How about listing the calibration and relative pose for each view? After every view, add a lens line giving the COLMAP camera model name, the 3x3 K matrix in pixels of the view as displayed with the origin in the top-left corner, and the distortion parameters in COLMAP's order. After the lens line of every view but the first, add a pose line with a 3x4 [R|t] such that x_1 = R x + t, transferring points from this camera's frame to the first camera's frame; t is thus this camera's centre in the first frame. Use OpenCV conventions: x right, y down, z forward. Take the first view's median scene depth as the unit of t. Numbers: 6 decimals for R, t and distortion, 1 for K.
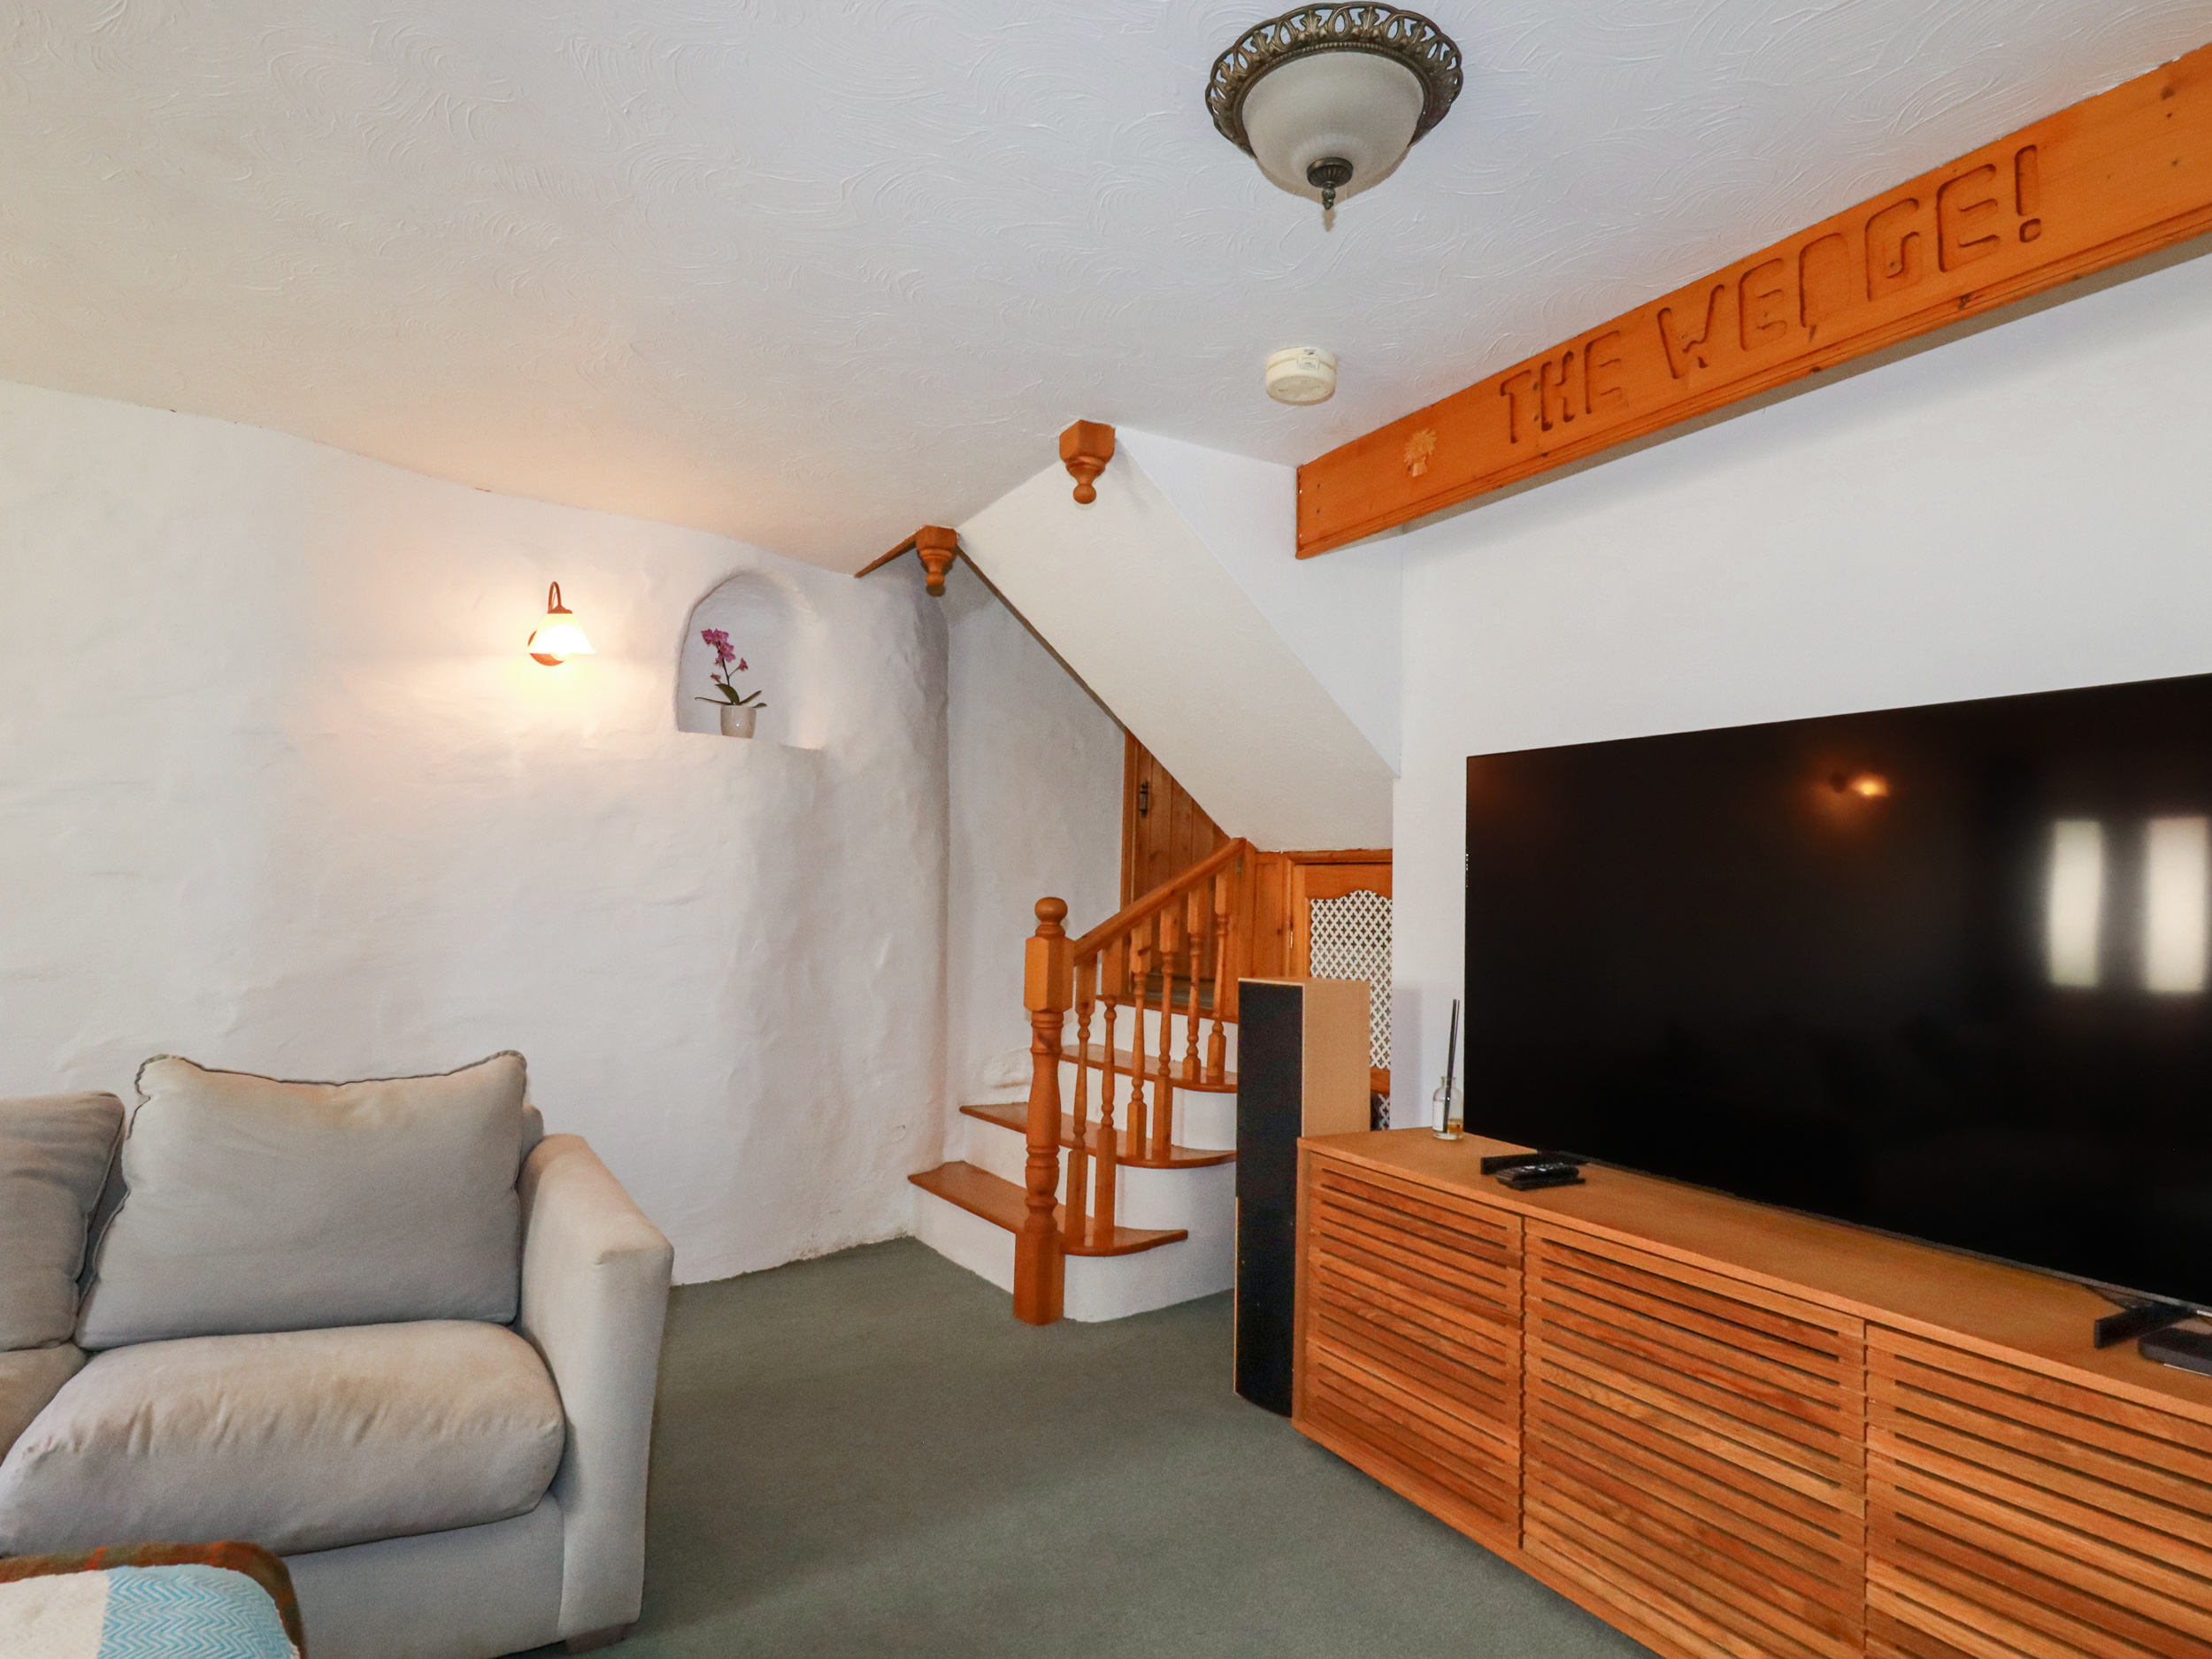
lens RADIAL K [[1240.2, 0, 1095.6], [0, 1240.2, 819.1], [0, 0, 1]] dist [0.000873, -0.012814]
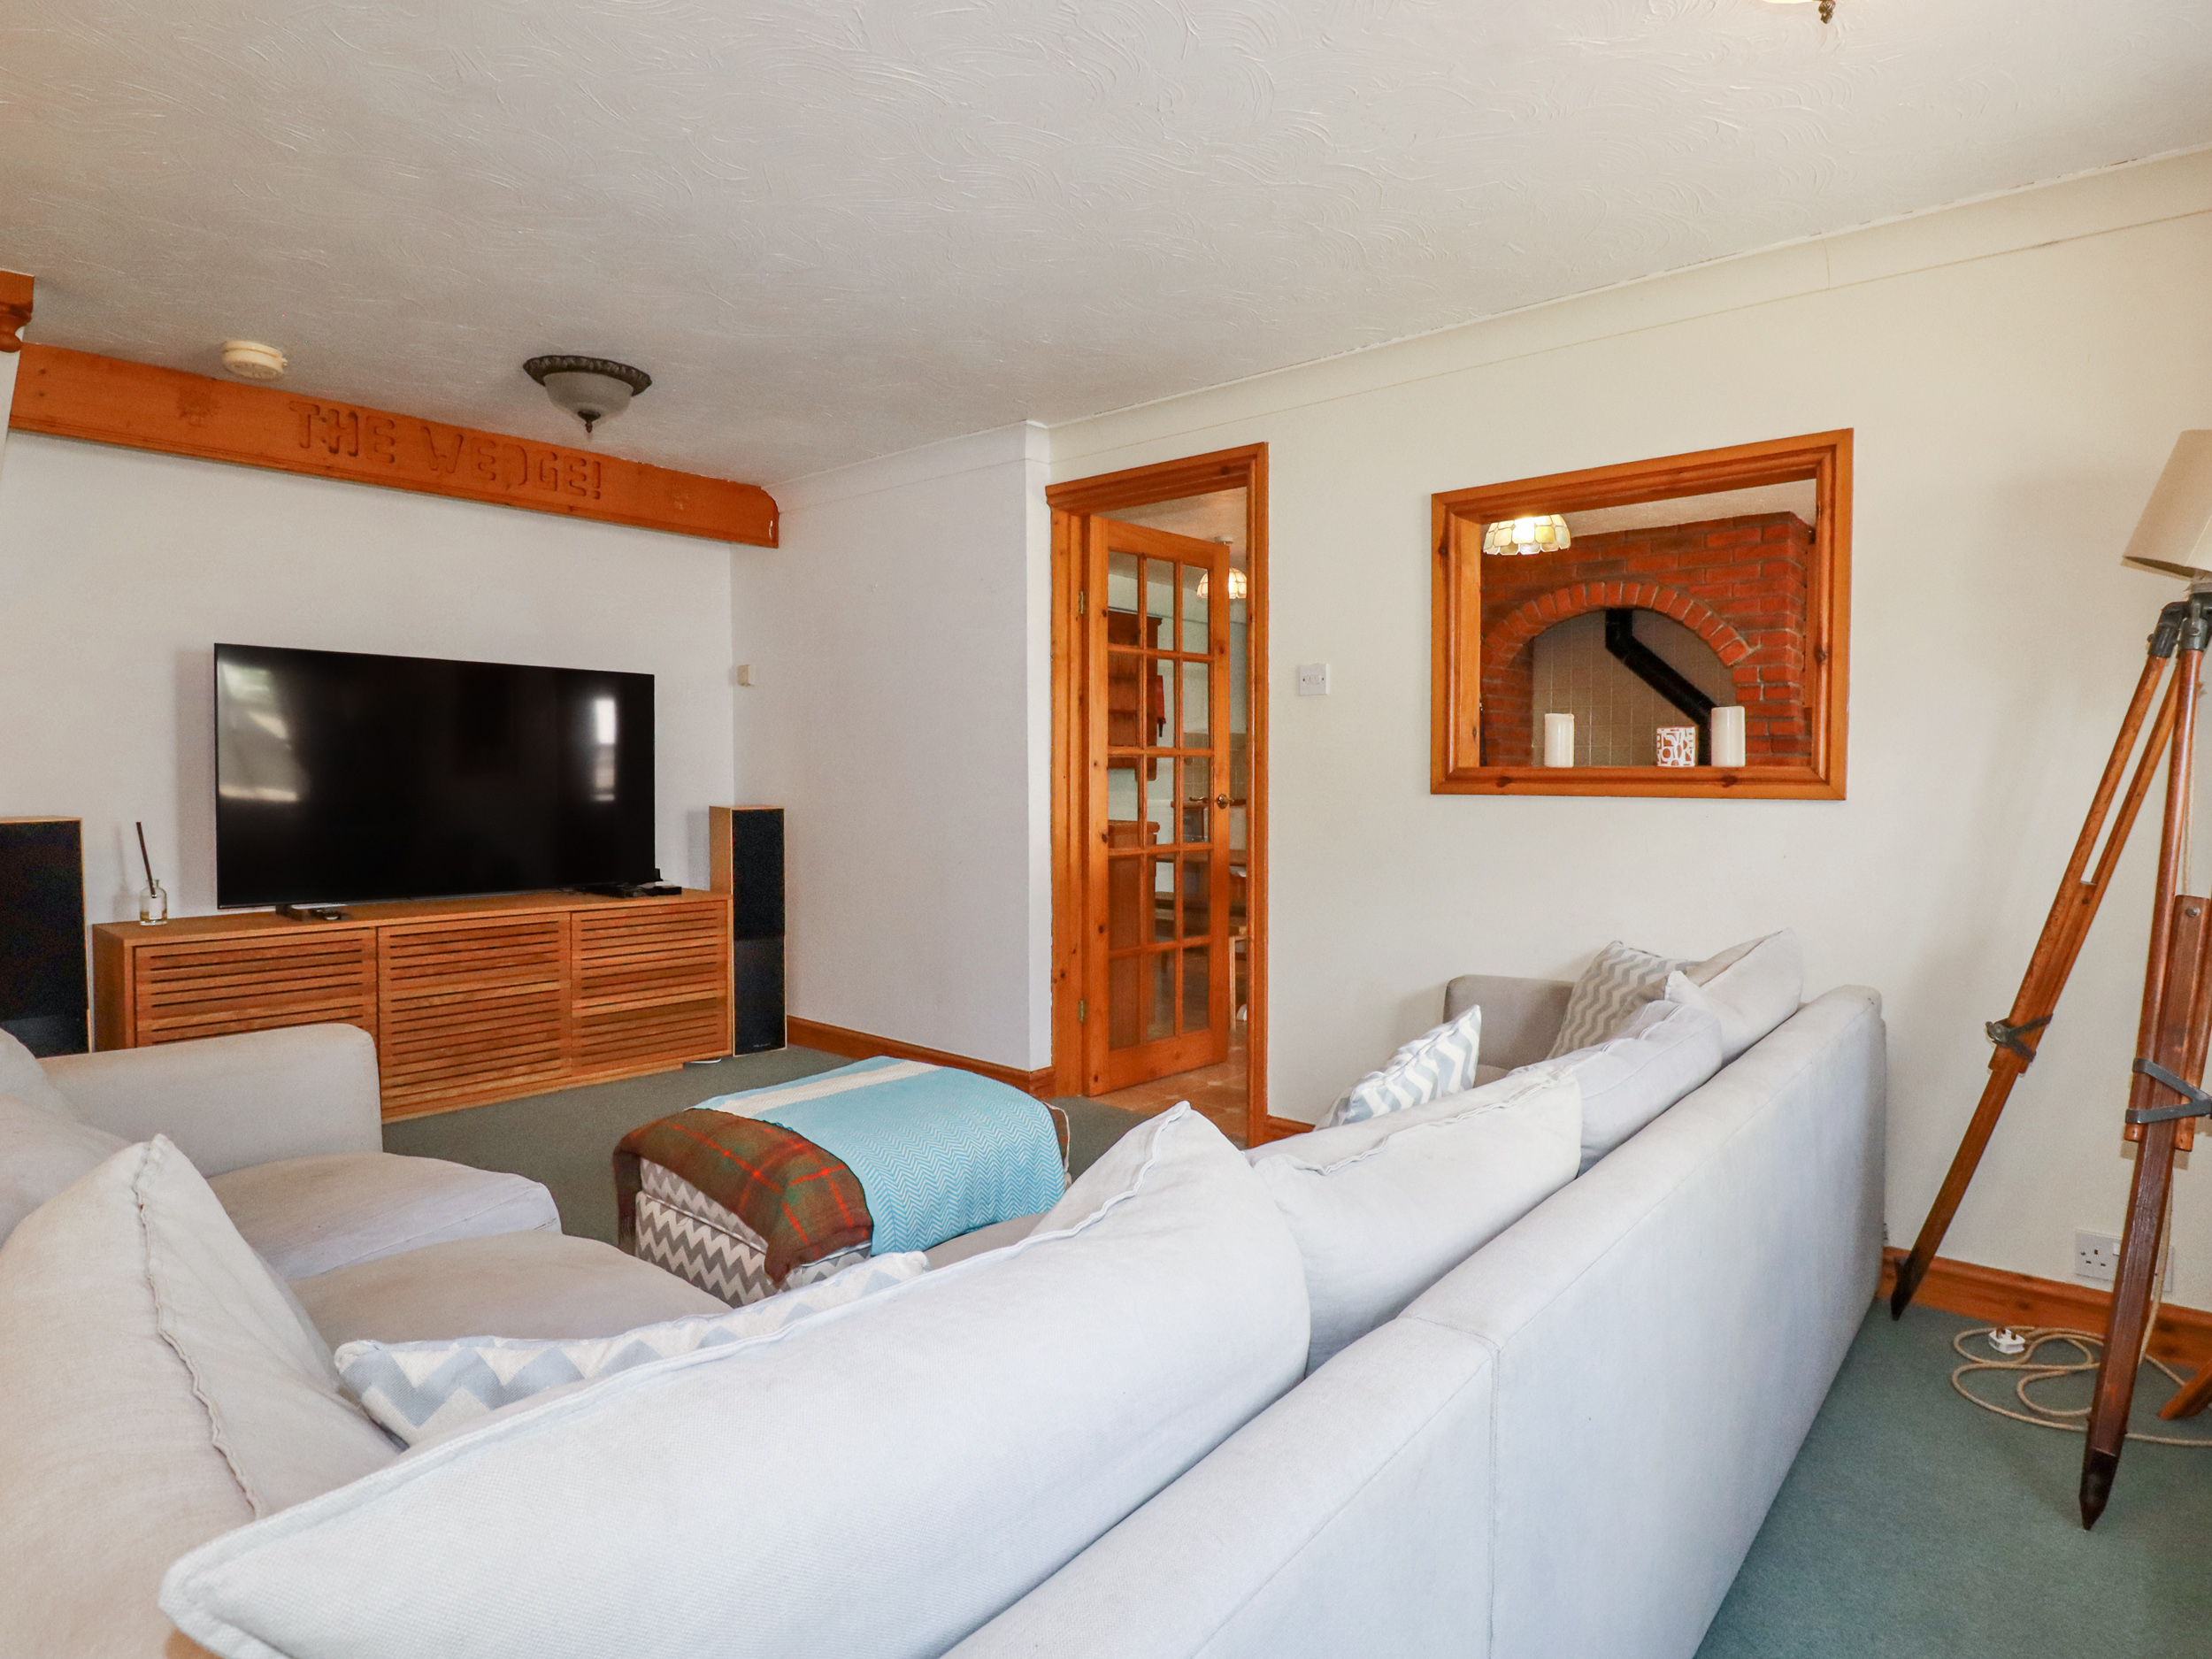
lens RADIAL K [[1240.2, 0, 1113.8], [0, 1240.2, 817.3], [0, 0, 1]] dist [0.000873, -0.012814]
pose [[-0.339379, -0.066314, 0.938309, -1.409143], [-0.077039, 0.996120, 0.042535, 0.008029], [-0.937490, -0.057850, -0.343171, 0.543067]]
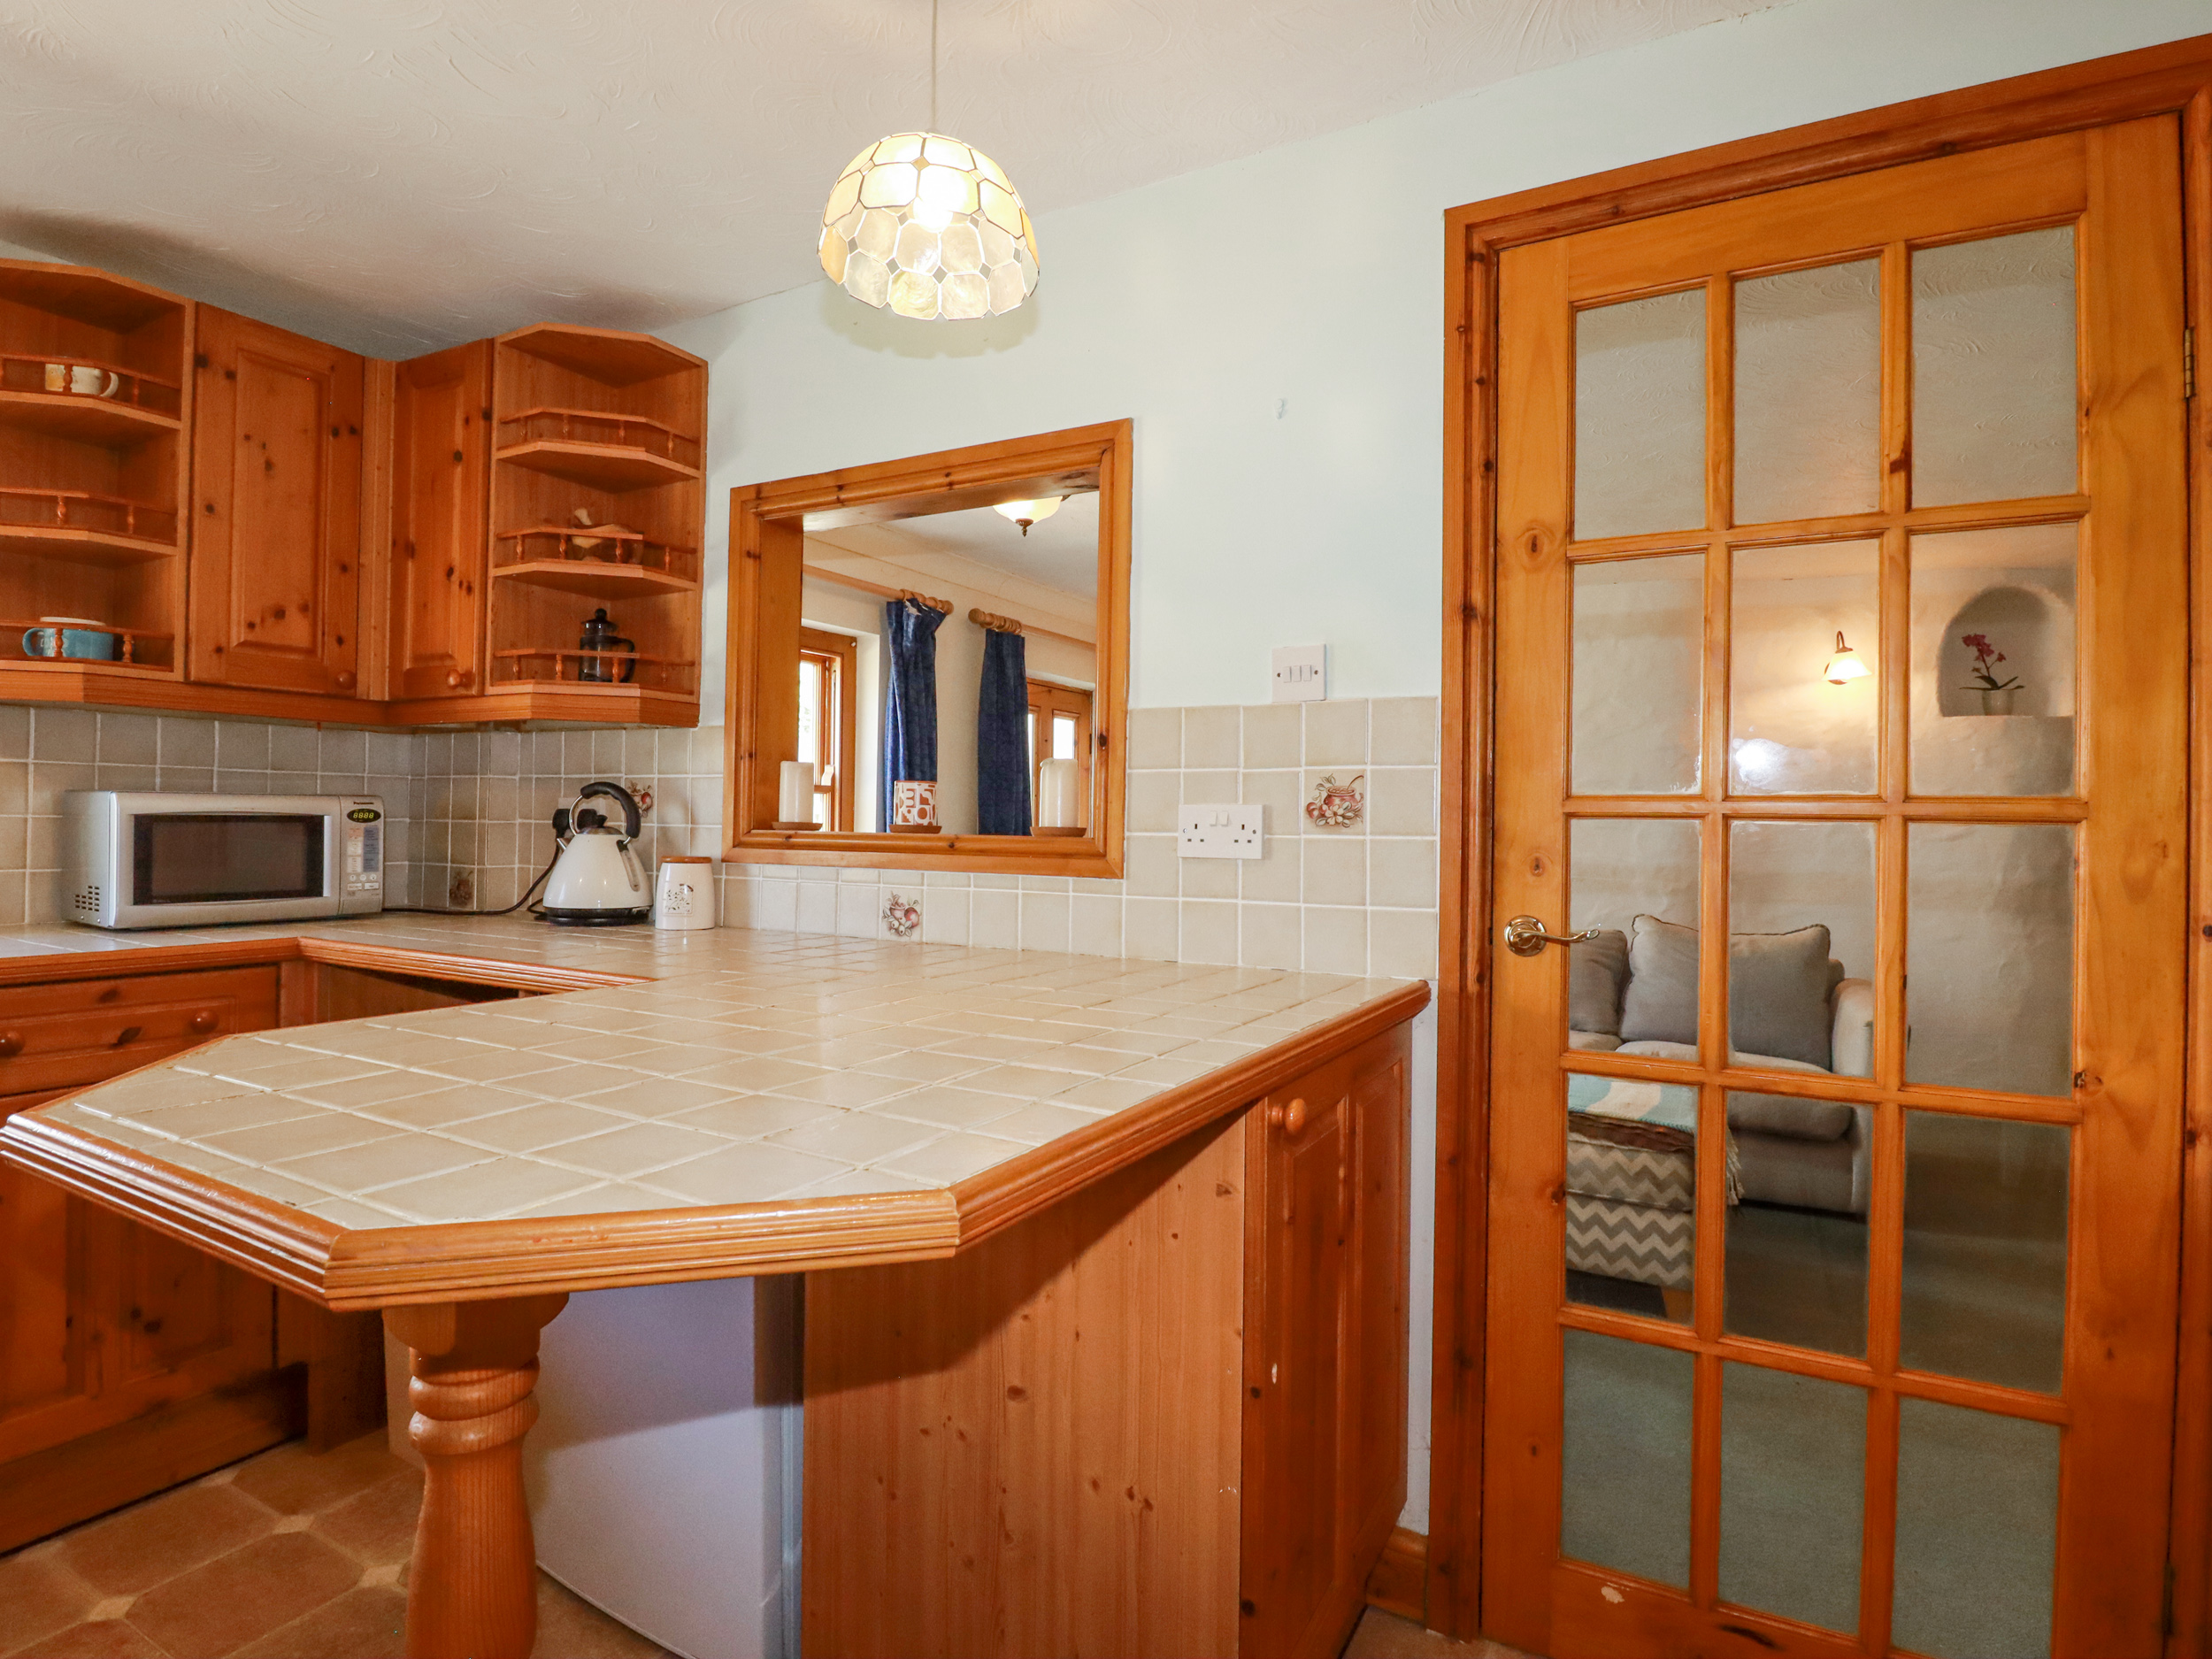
lens RADIAL K [[1133.0, 0, 1108.6], [0, 1133.0, 820.6], [0, 0, 1]] dist [-0.017522, -0.000190]
pose [[0.517231, -0.023737, -0.855517, 0.438848], [0.063705, 0.997910, 0.010827, -0.047799], [0.853472, -0.060100, 0.517662, -0.792949]]
